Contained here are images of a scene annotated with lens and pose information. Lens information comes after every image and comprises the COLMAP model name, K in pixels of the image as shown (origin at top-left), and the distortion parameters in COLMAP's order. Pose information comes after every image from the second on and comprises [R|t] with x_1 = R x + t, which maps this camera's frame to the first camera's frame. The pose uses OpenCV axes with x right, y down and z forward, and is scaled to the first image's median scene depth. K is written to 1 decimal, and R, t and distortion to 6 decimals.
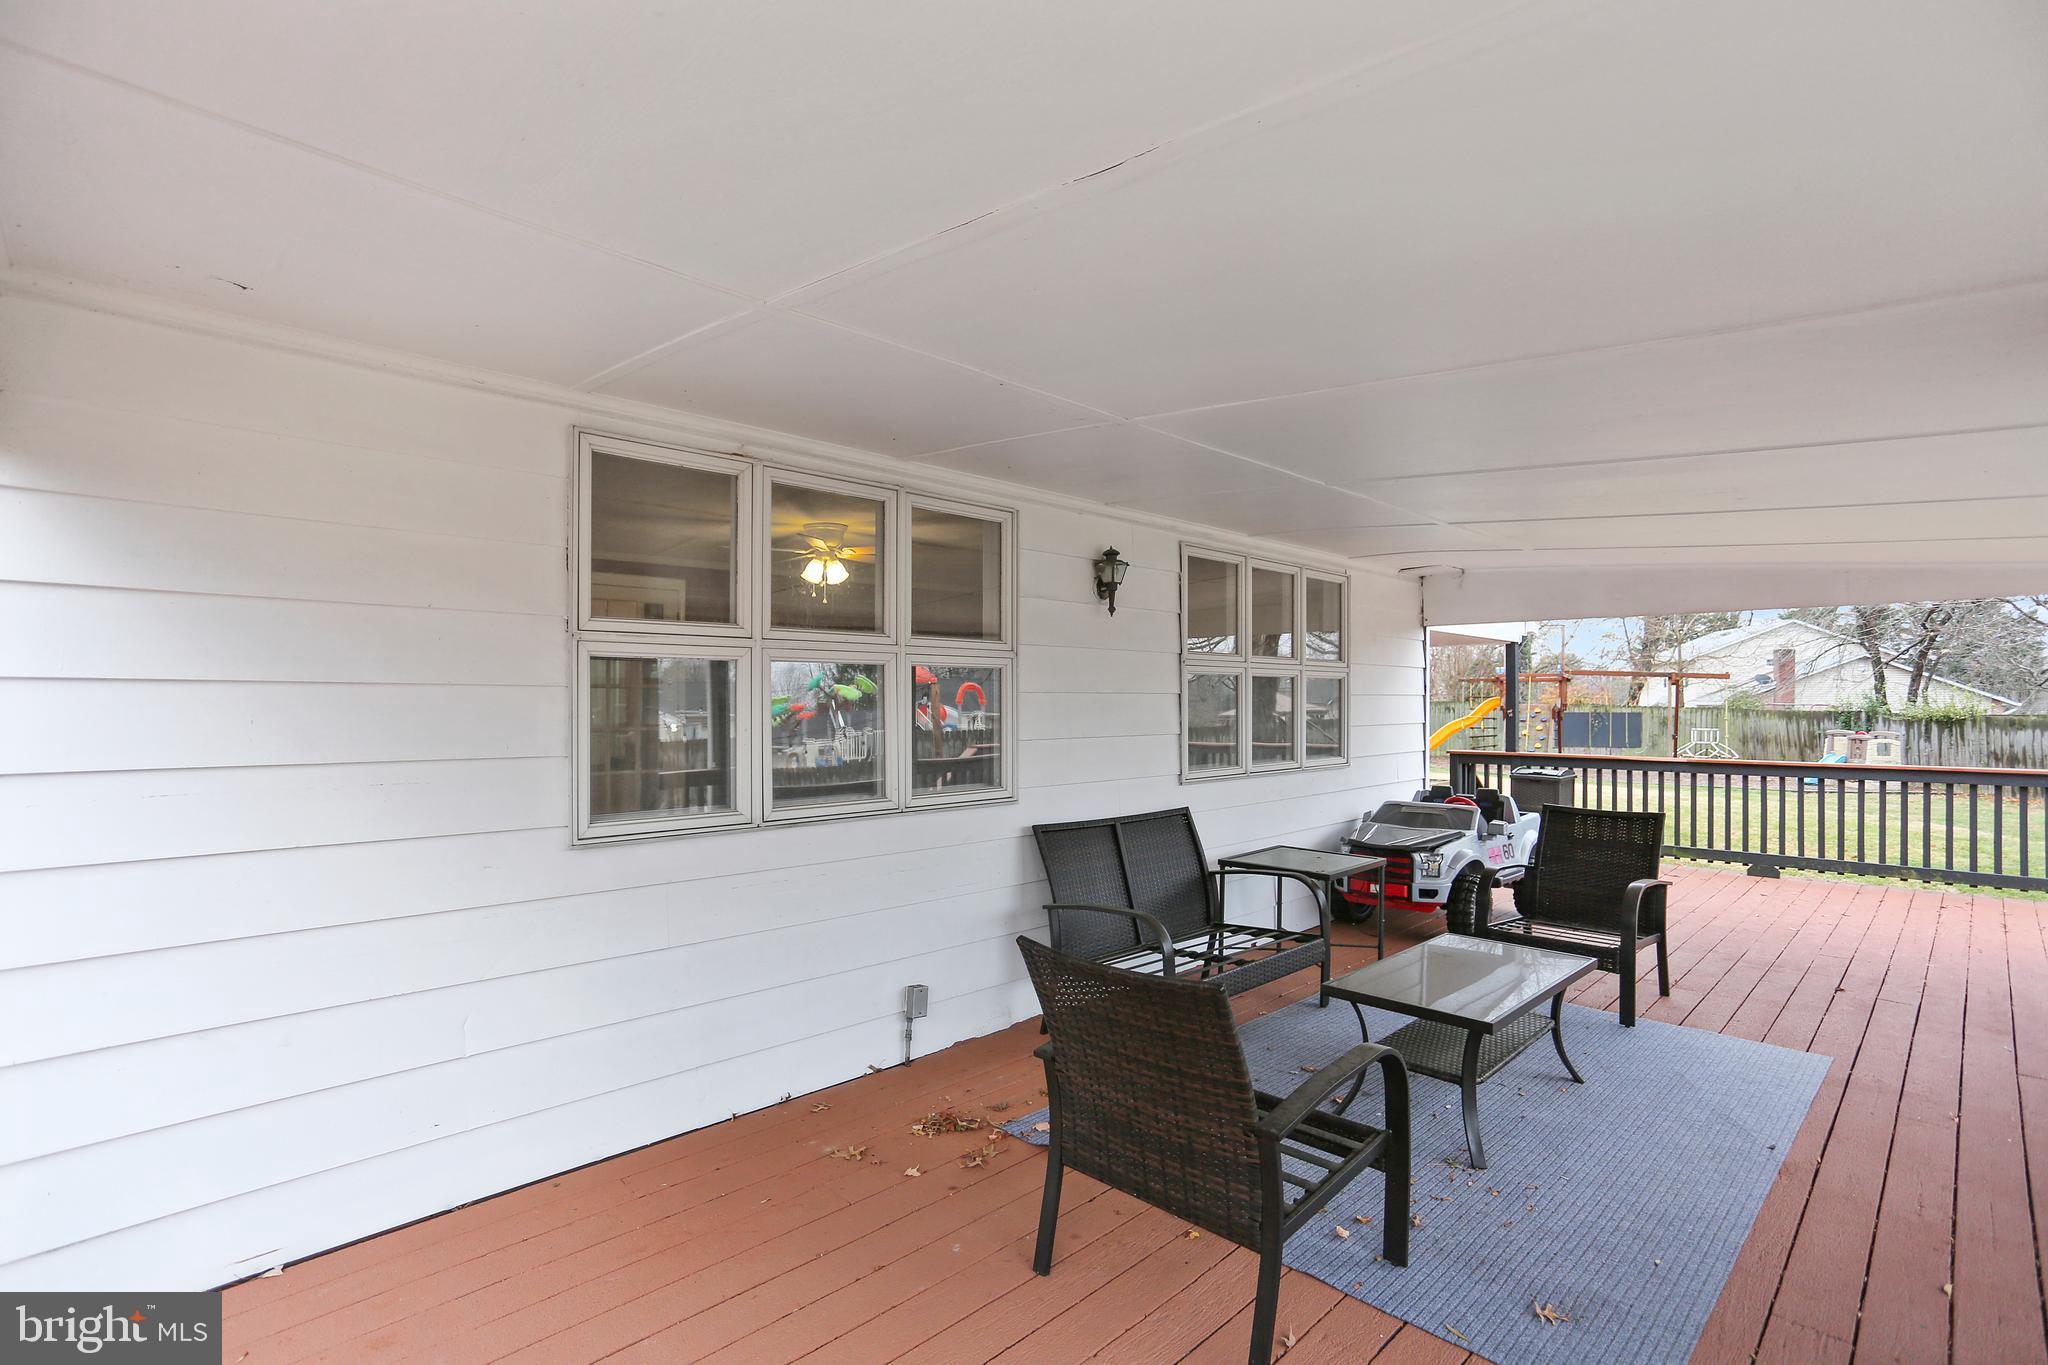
lens RADIAL K [[999.3, 0, 1060.3], [0, 999.3, 694.8], [0, 0, 1]] dist [-0.066622, 0.044563]
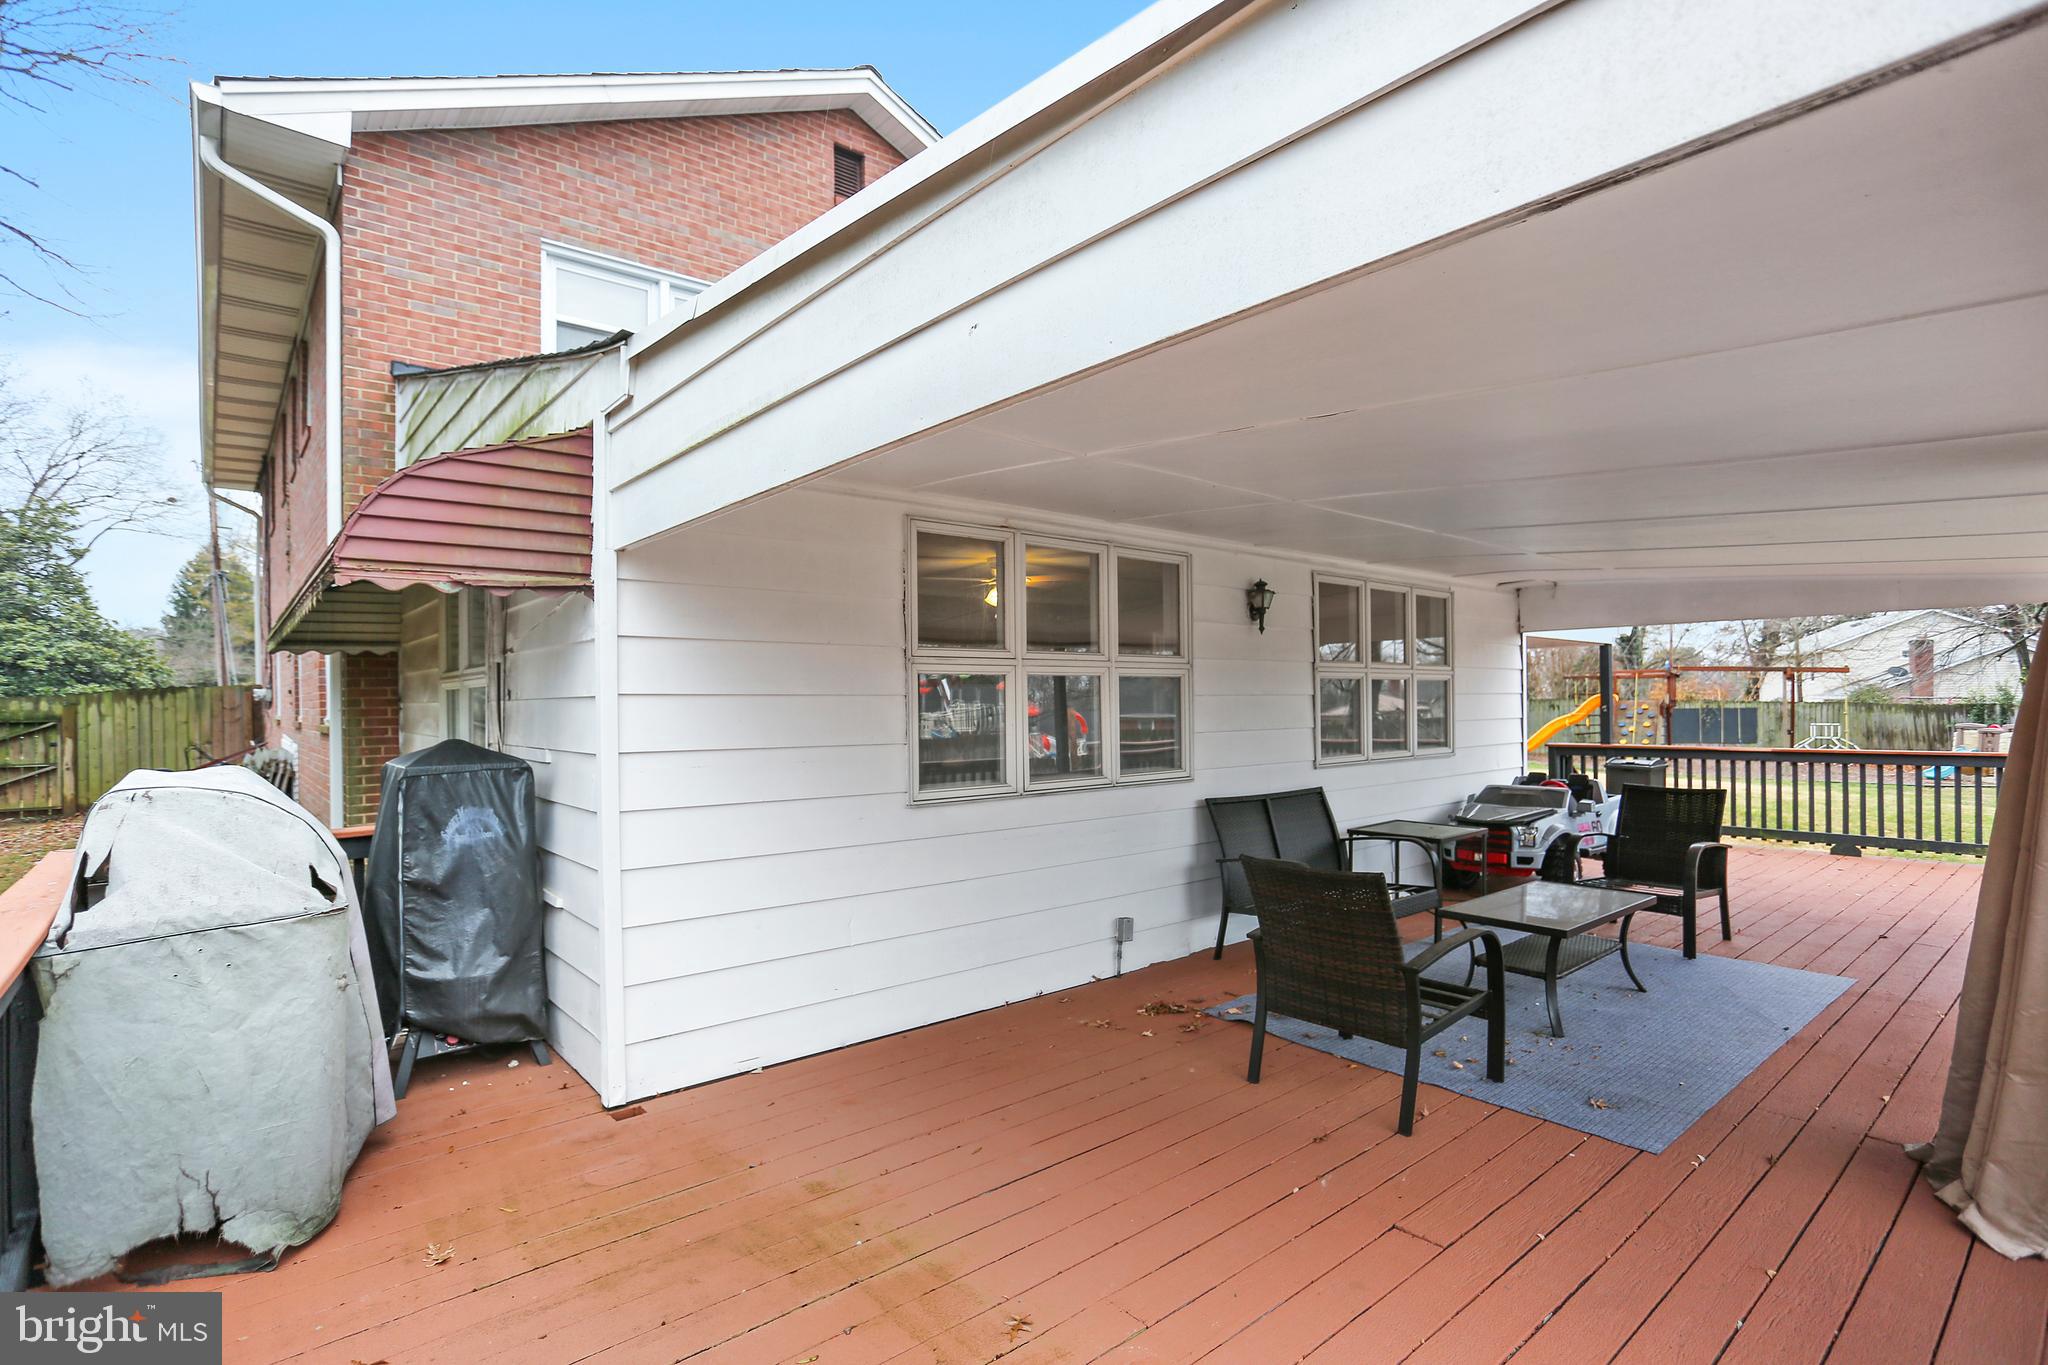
lens RADIAL K [[999.3, 0, 1060.3], [0, 999.3, 694.8], [0, 0, 1]] dist [-0.066622, 0.044563]
pose [[0.995658, -0.012022, -0.092310, -0.073900], [0.011790, 0.999926, -0.003058, -0.001075], [0.092340, 0.001956, 0.995726, -0.236435]]
